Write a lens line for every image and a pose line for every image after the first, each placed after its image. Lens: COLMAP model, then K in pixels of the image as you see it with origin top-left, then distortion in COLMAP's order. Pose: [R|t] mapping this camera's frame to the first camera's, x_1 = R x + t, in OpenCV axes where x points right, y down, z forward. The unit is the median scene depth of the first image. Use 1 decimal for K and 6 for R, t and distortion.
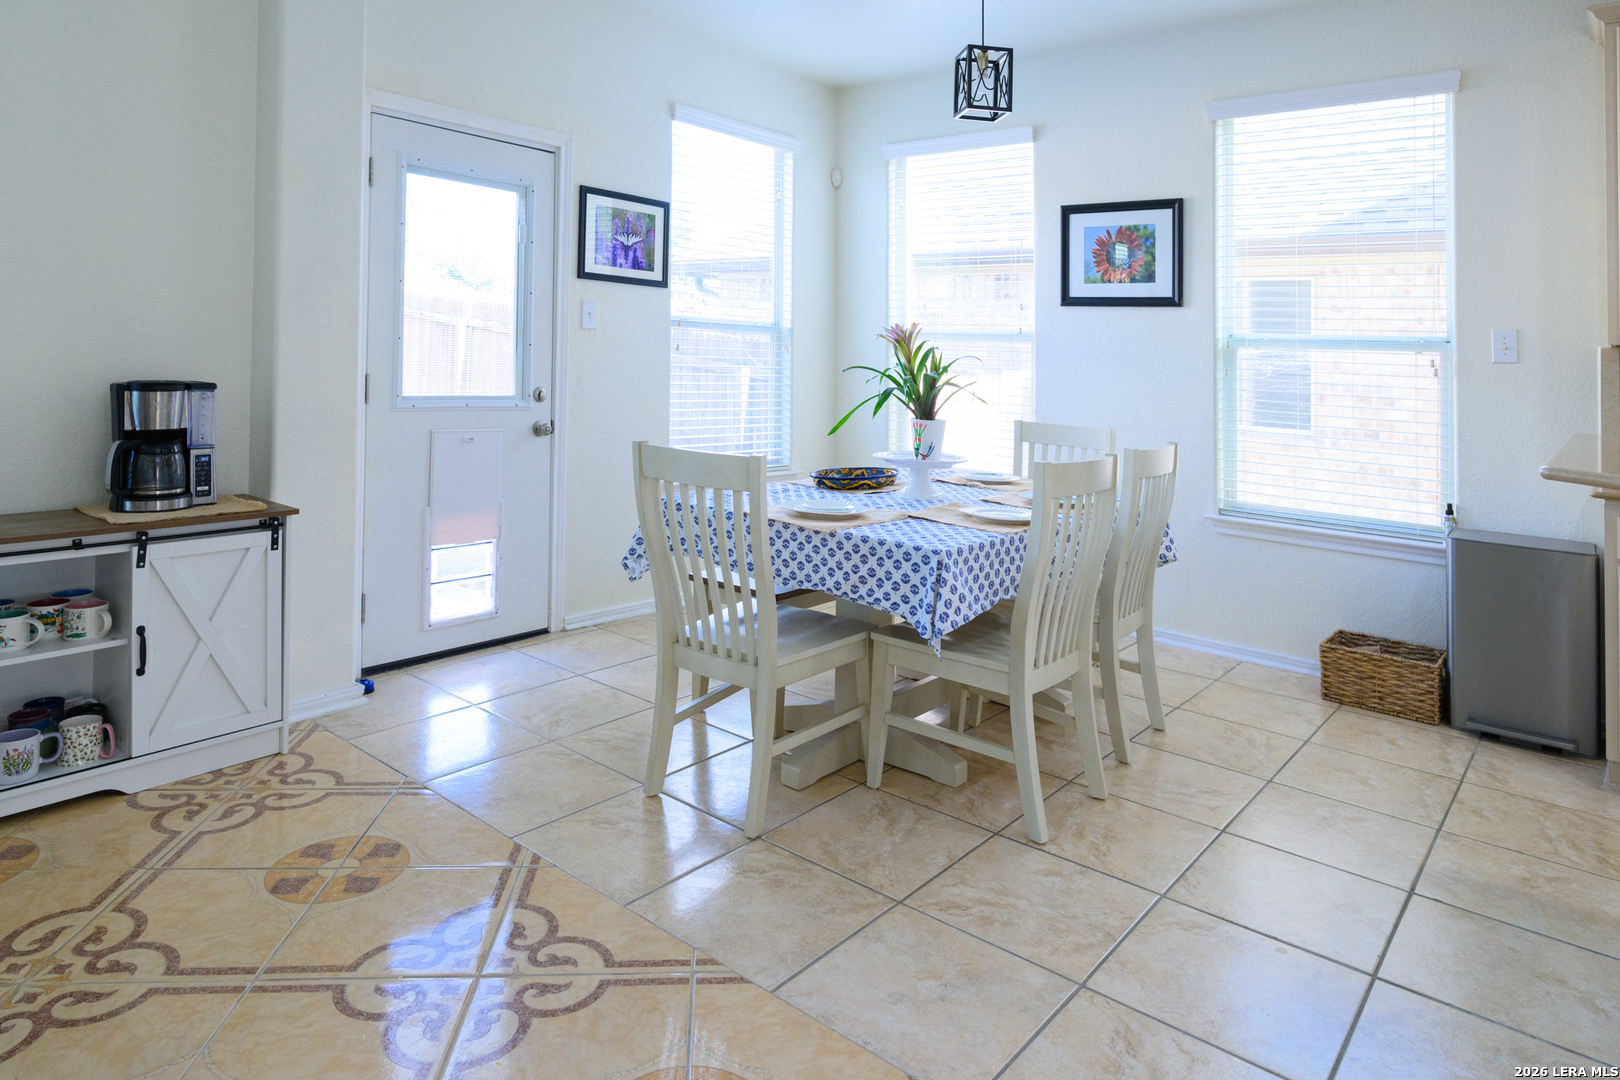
lens RADIAL K [[991.6, 0, 811.7], [0, 991.6, 369.1], [0, 0, 1]] dist [-0.002237, -0.000667]
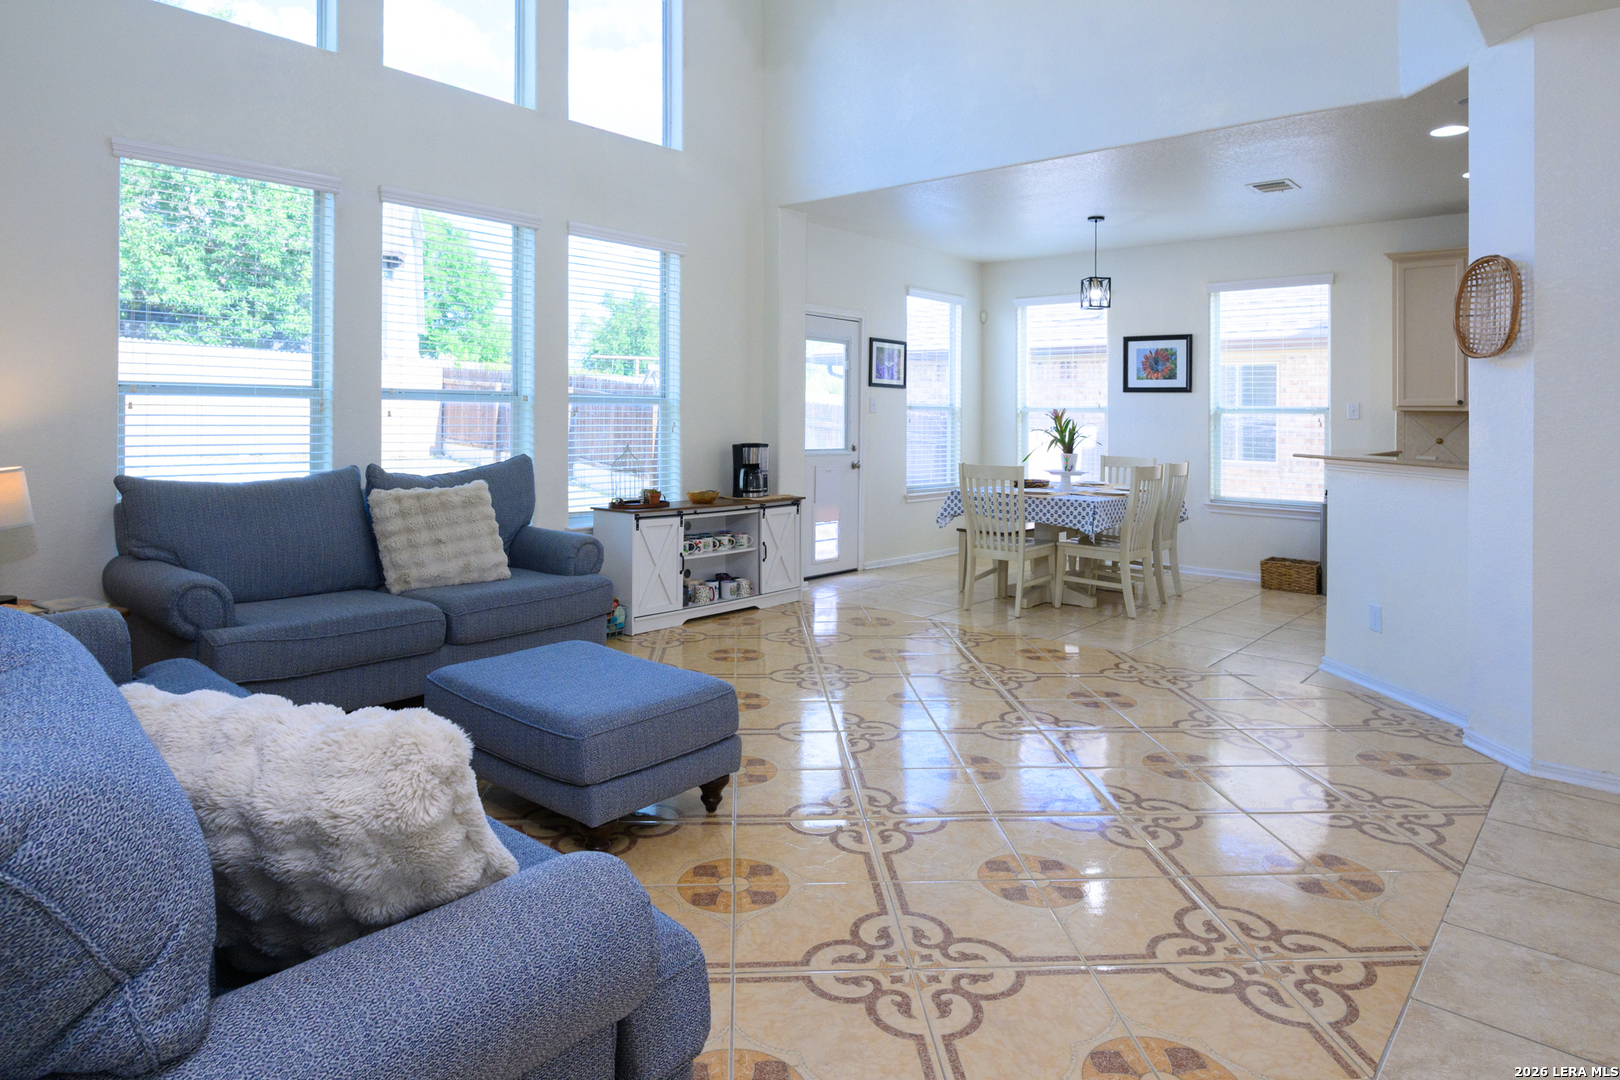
lens RADIAL K [[997.8, 0, 767.5], [0, 997.8, 499.6], [0, 0, 1]] dist [0.003646, 0.001500]
pose [[0.998821, -0.022288, -0.043137, -0.361360], [0.025190, 0.997370, 0.067965, -0.010036], [0.041509, -0.068971, 0.996755, -0.959333]]
